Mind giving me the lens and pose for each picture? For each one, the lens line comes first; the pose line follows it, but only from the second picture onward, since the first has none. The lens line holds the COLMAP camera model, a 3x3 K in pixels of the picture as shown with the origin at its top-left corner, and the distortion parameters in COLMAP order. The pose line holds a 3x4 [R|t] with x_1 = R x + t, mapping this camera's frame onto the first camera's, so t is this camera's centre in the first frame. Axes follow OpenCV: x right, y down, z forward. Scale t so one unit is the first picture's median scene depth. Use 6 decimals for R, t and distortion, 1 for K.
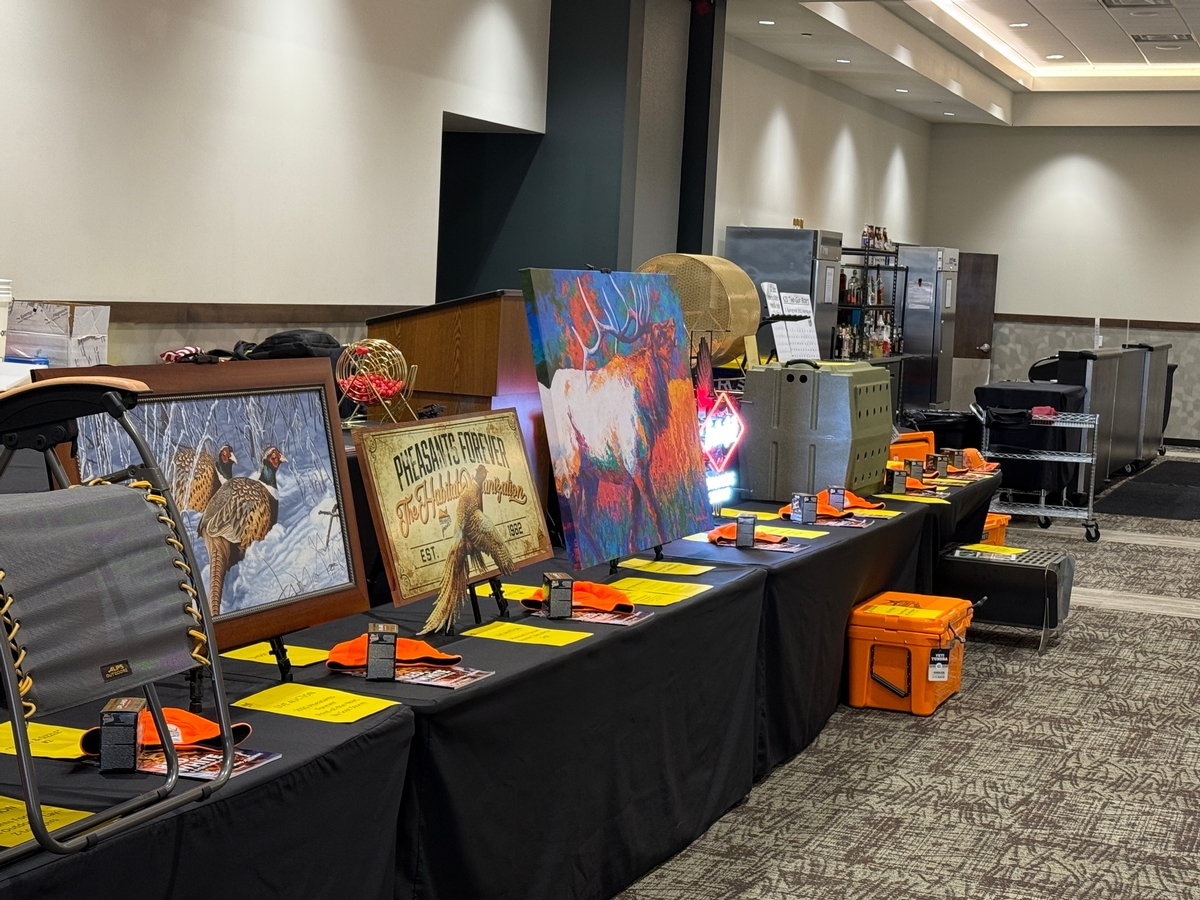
lens RADIAL K [[1985.2, 0, 597.0], [0, 1985.2, 449.1], [0, 0, 1]] dist [0.136213, 0.000000]
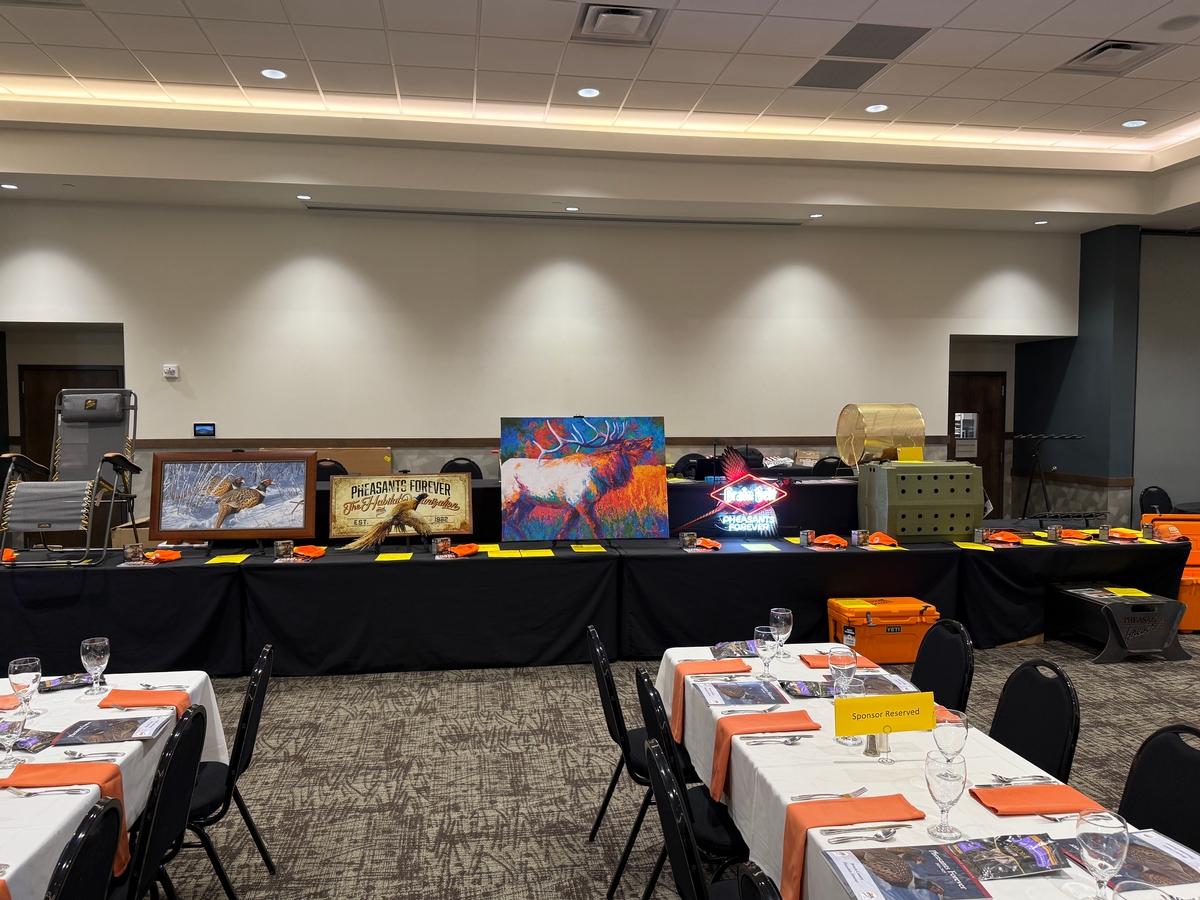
lens RADIAL K [[868.3, 0, 599.4], [0, 868.3, 439.1], [0, 0, 1]] dist [0.058210, -0.005598]
pose [[0.507956, -0.020253, -0.861145, 0.993524], [-0.050889, 0.997272, -0.053472, -0.012687], [0.859878, 0.070985, 0.505540, 0.580251]]
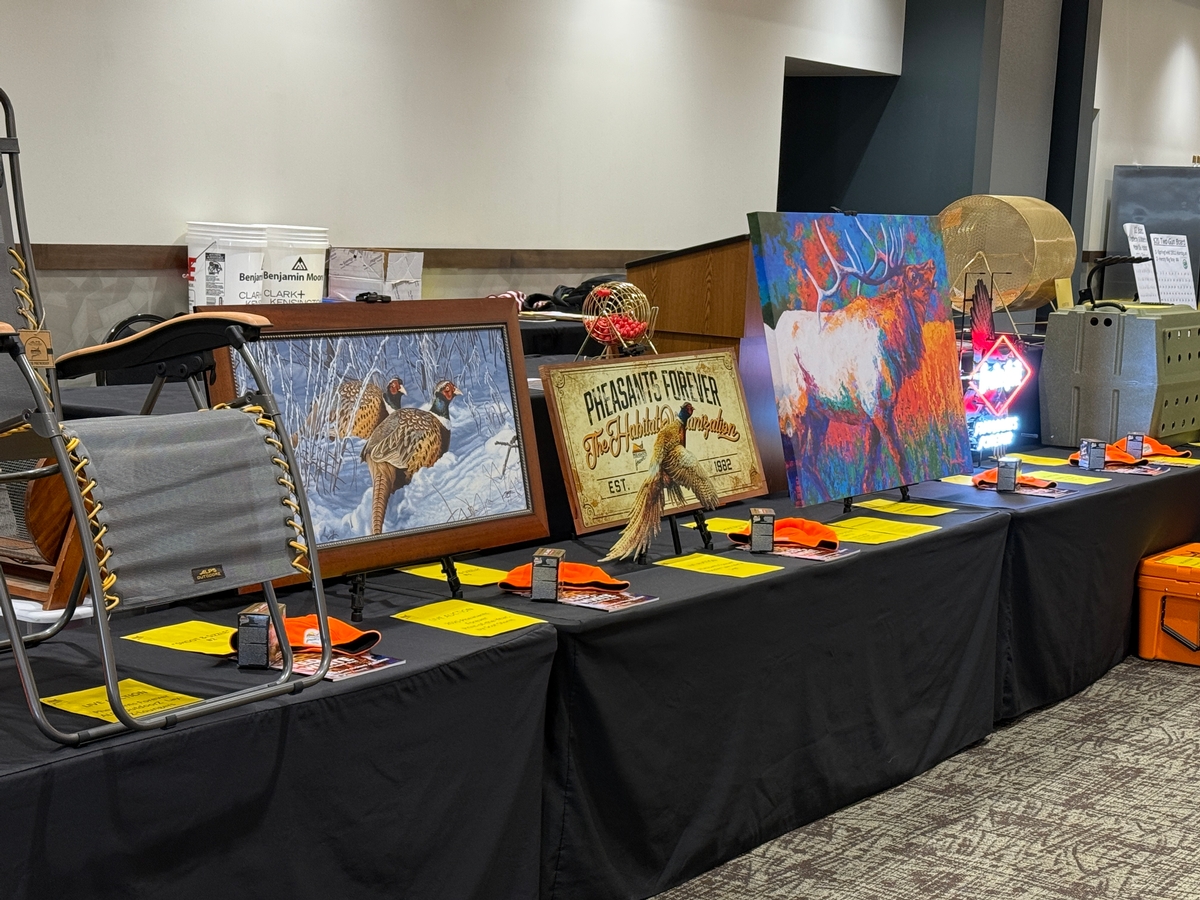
lens RADIAL K [[1985.2, 0, 594.1], [0, 1985.2, 459.9], [0, 0, 1]] dist [0.136213, 0.000000]
pose [[0.974231, 0.019605, -0.224700, 0.121256], [-0.012468, 0.999373, 0.033137, 0.003944], [0.225209, -0.029482, 0.973864, -0.021277]]
